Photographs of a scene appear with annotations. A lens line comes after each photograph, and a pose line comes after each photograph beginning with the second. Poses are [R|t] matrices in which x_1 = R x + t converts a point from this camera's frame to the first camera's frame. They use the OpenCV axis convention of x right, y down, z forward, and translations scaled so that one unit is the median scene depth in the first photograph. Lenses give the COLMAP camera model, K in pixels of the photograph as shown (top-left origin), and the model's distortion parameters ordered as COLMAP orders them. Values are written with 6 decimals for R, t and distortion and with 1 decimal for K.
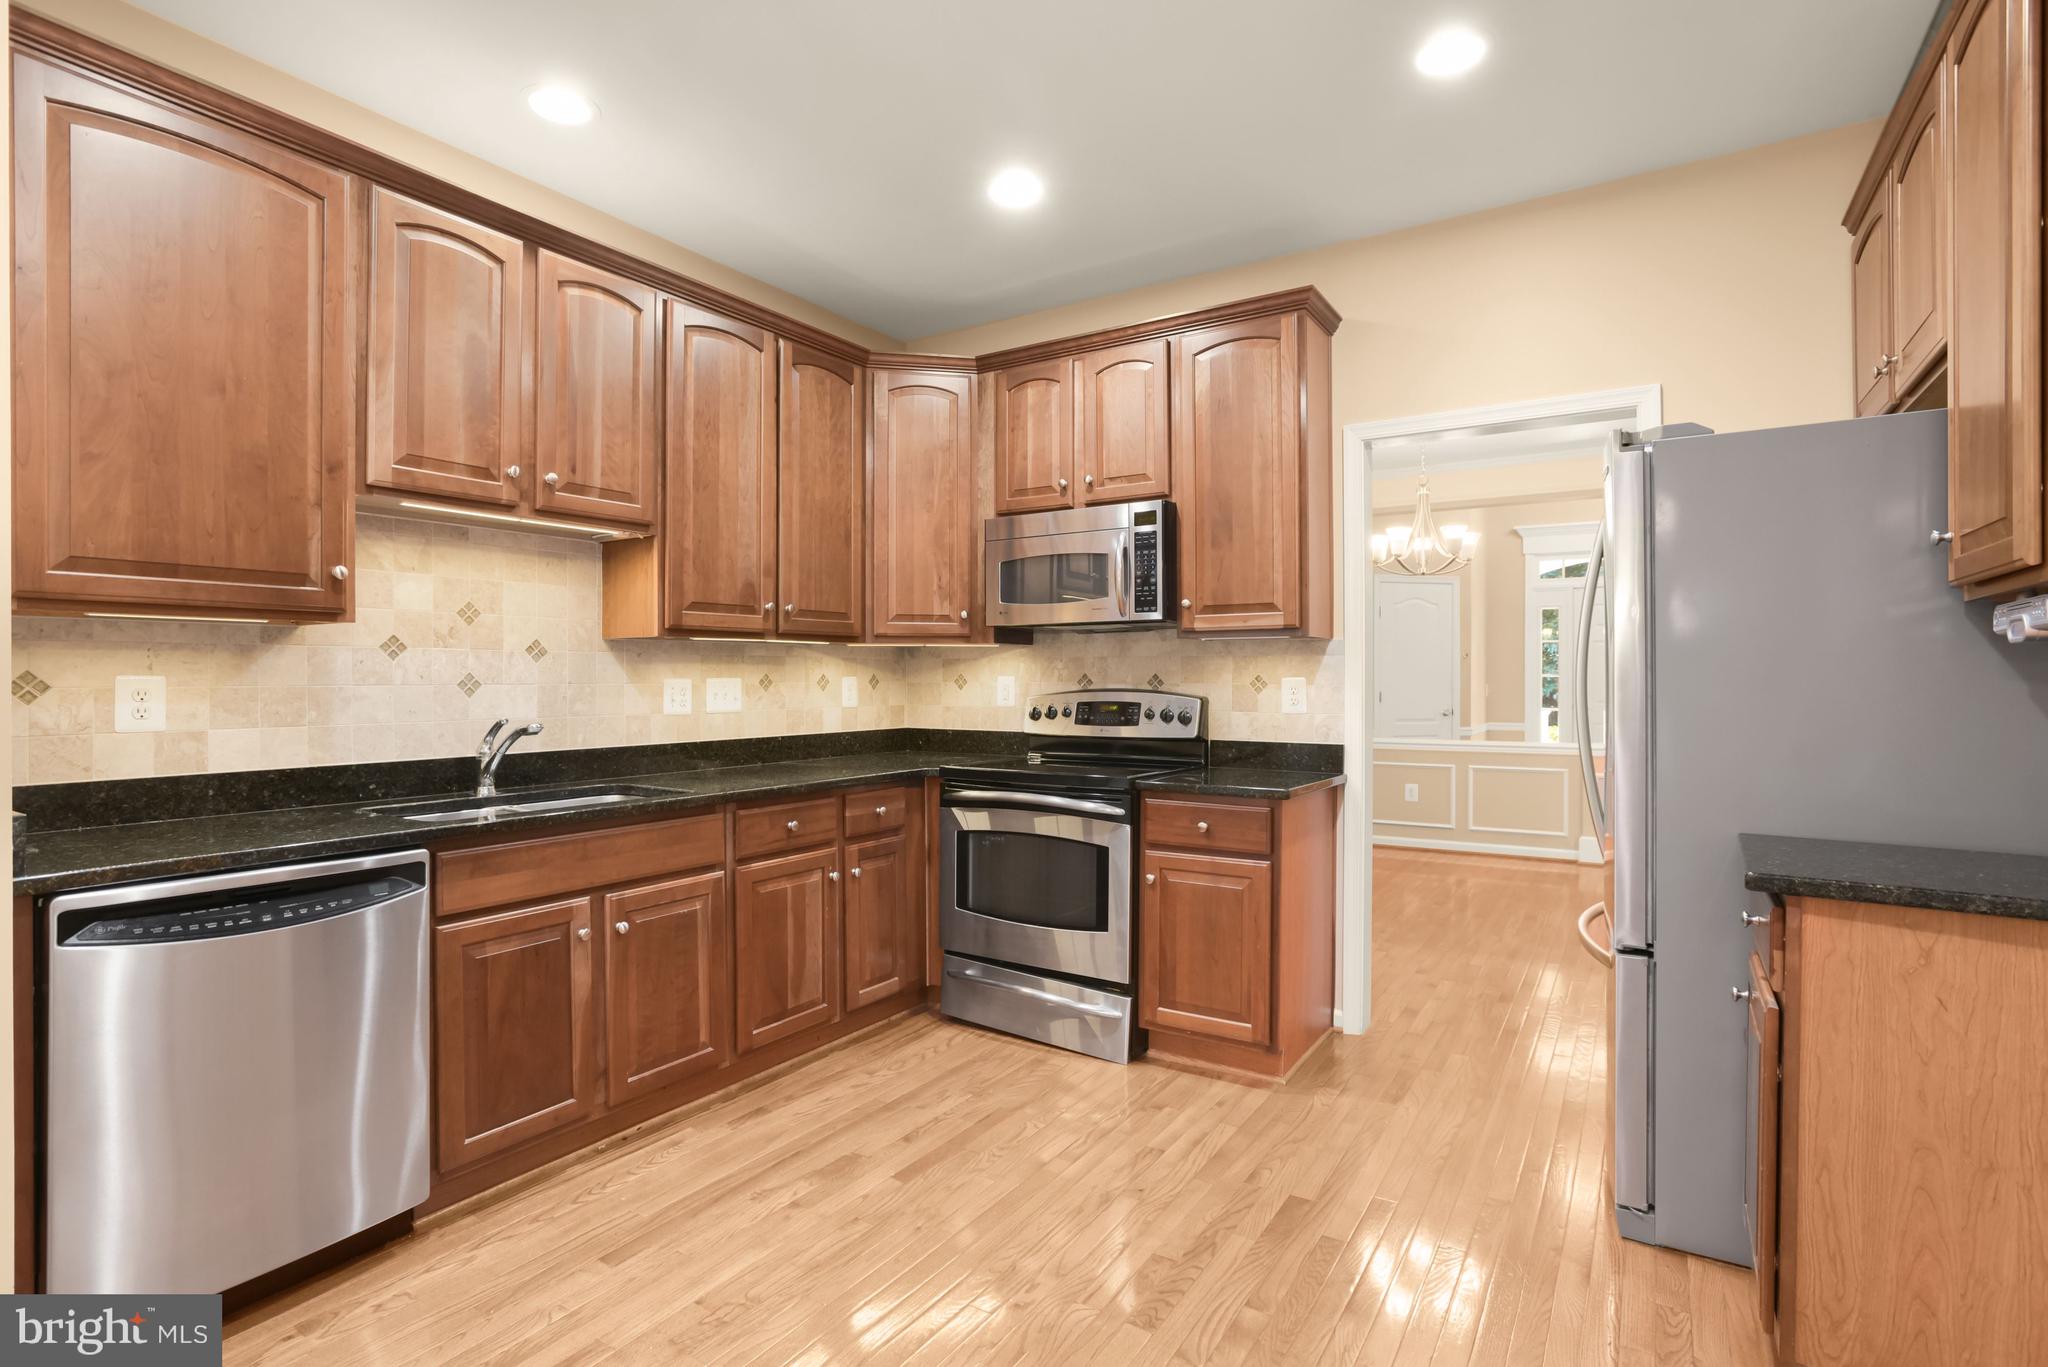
lens RADIAL K [[994.5, 0, 1011.9], [0, 994.5, 686.6], [0, 0, 1]] dist [-0.042387, 0.014442]
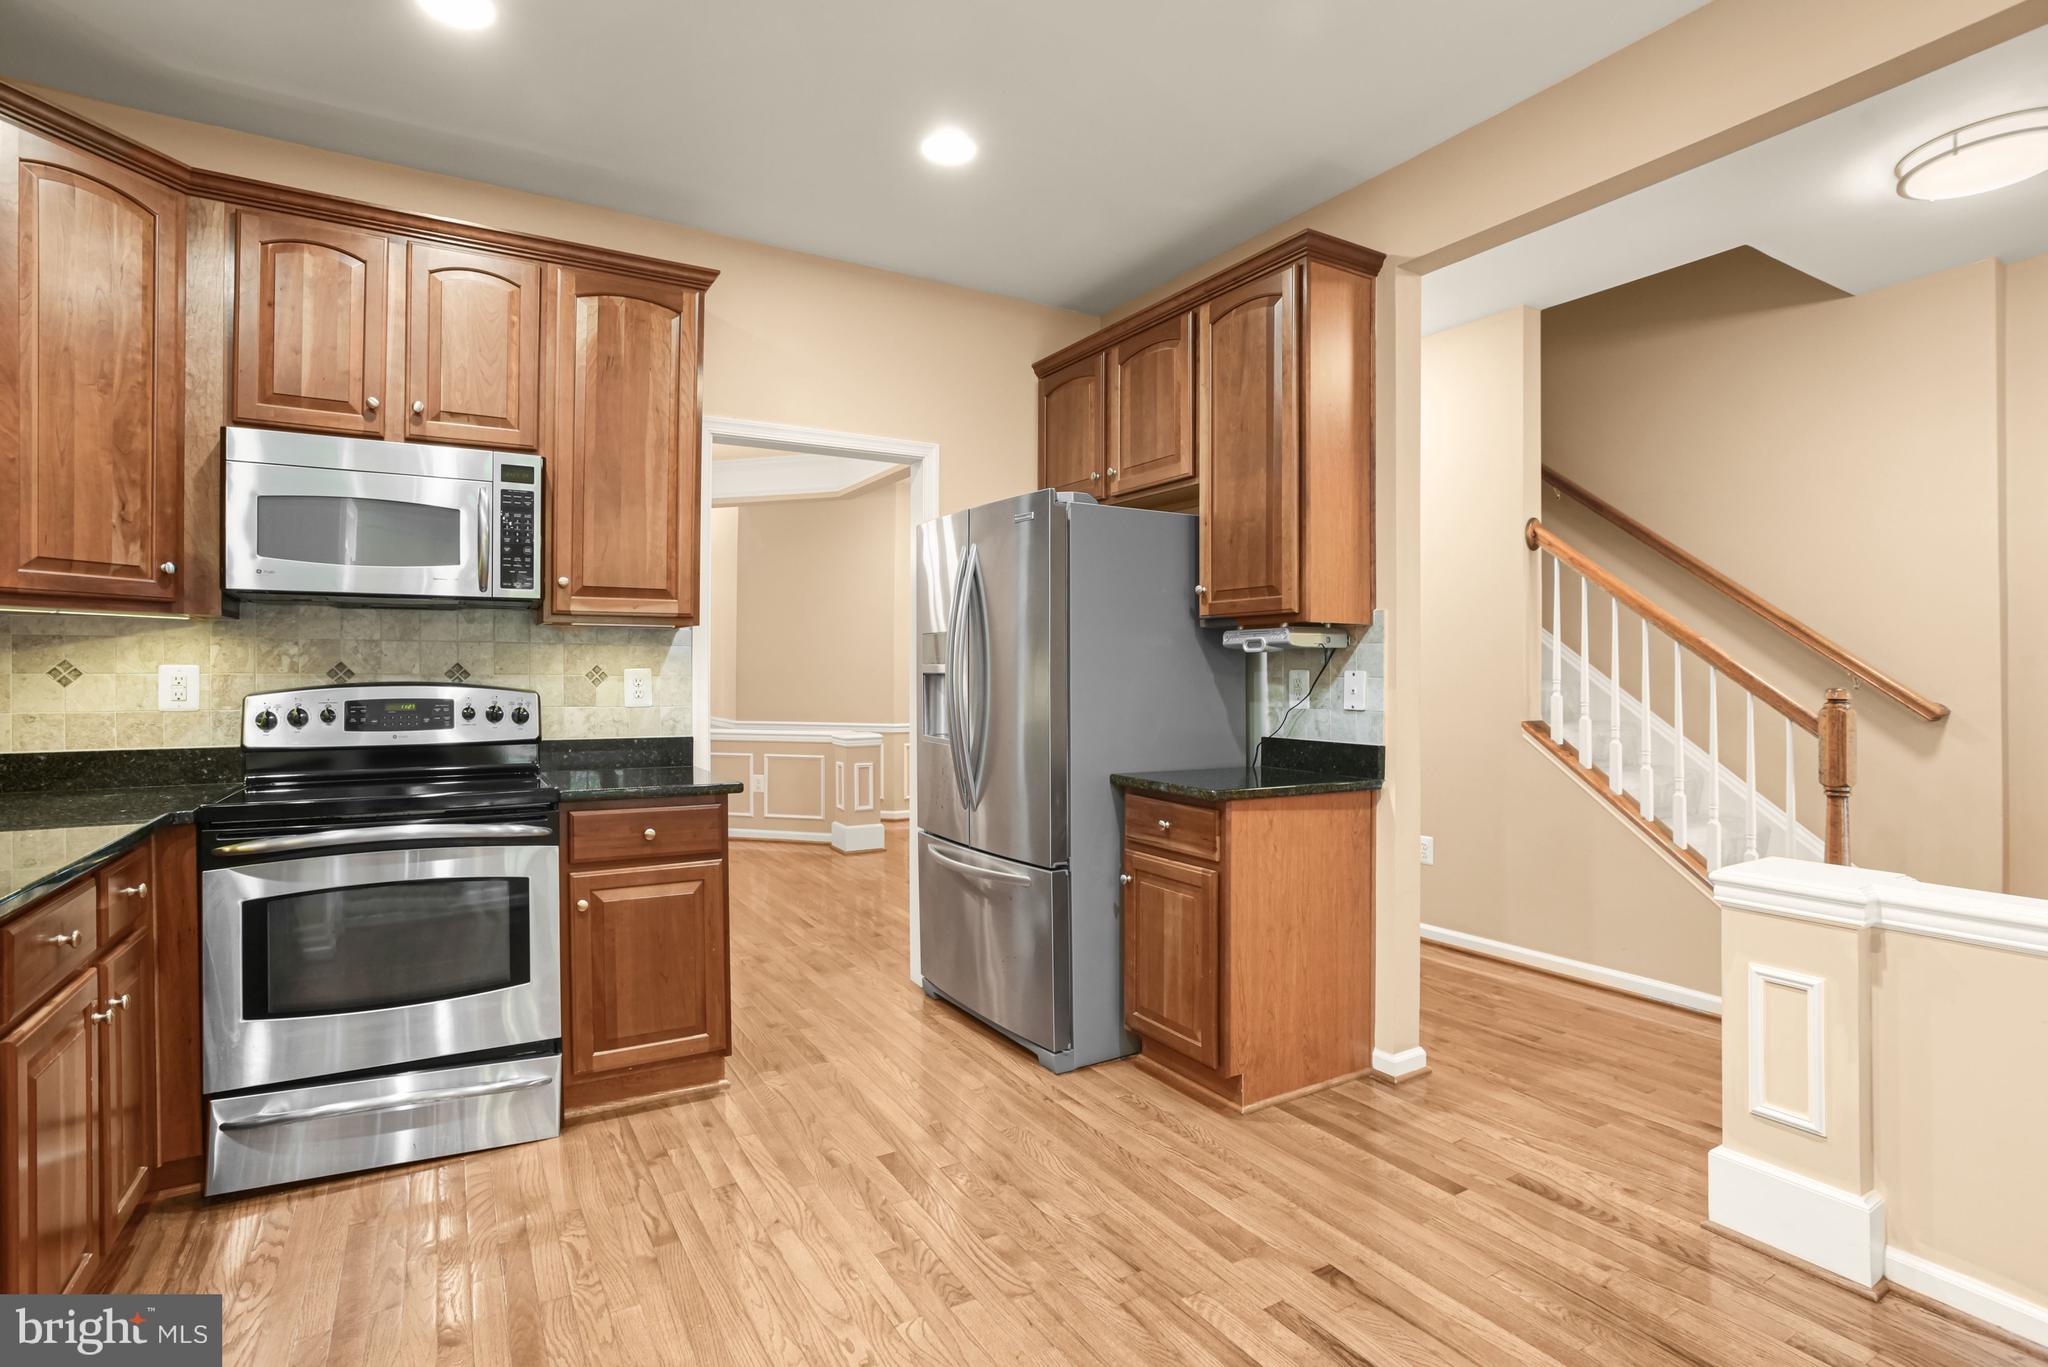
lens RADIAL K [[994.5, 0, 1035.8], [0, 994.5, 675.0], [0, 0, 1]] dist [-0.042387, 0.014442]
pose [[0.437071, -0.001883, 0.899425, -0.417966], [0.005259, 0.999986, -0.000462, -0.000547], [-0.899412, 0.004932, 0.437075, 0.265025]]
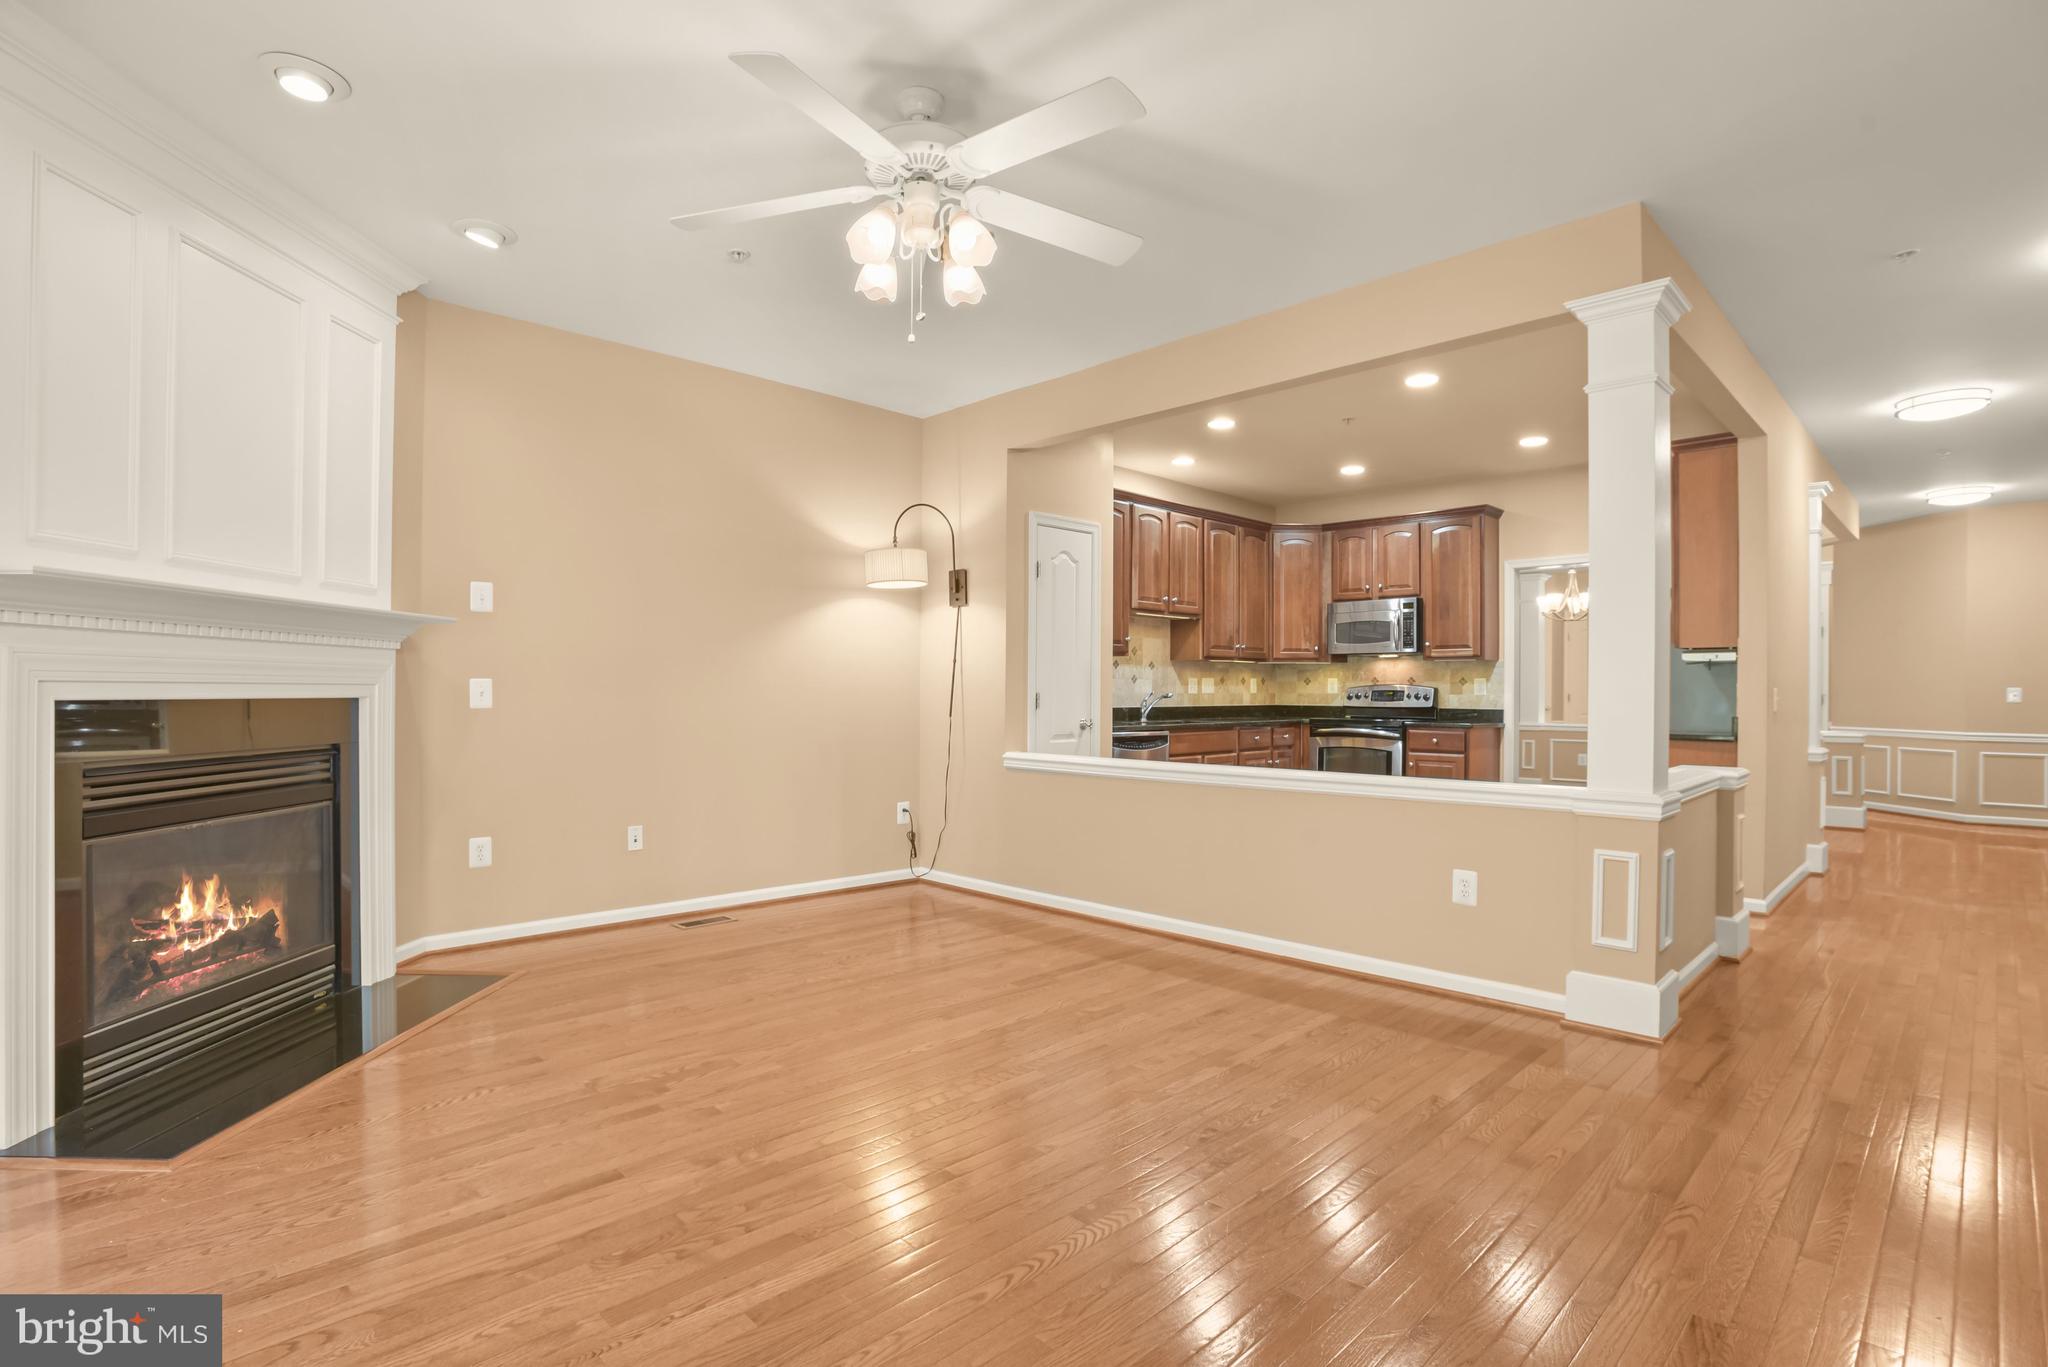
lens RADIAL K [[994.5, 0, 1041.8], [0, 994.5, 690.1], [0, 0, 1]] dist [-0.042387, 0.014442]
pose [[0.981268, 0.005033, -0.192582, -0.245664], [-0.006742, 0.999944, -0.008217, 0.042228], [0.192530, 0.009362, 0.981246, -1.339233]]
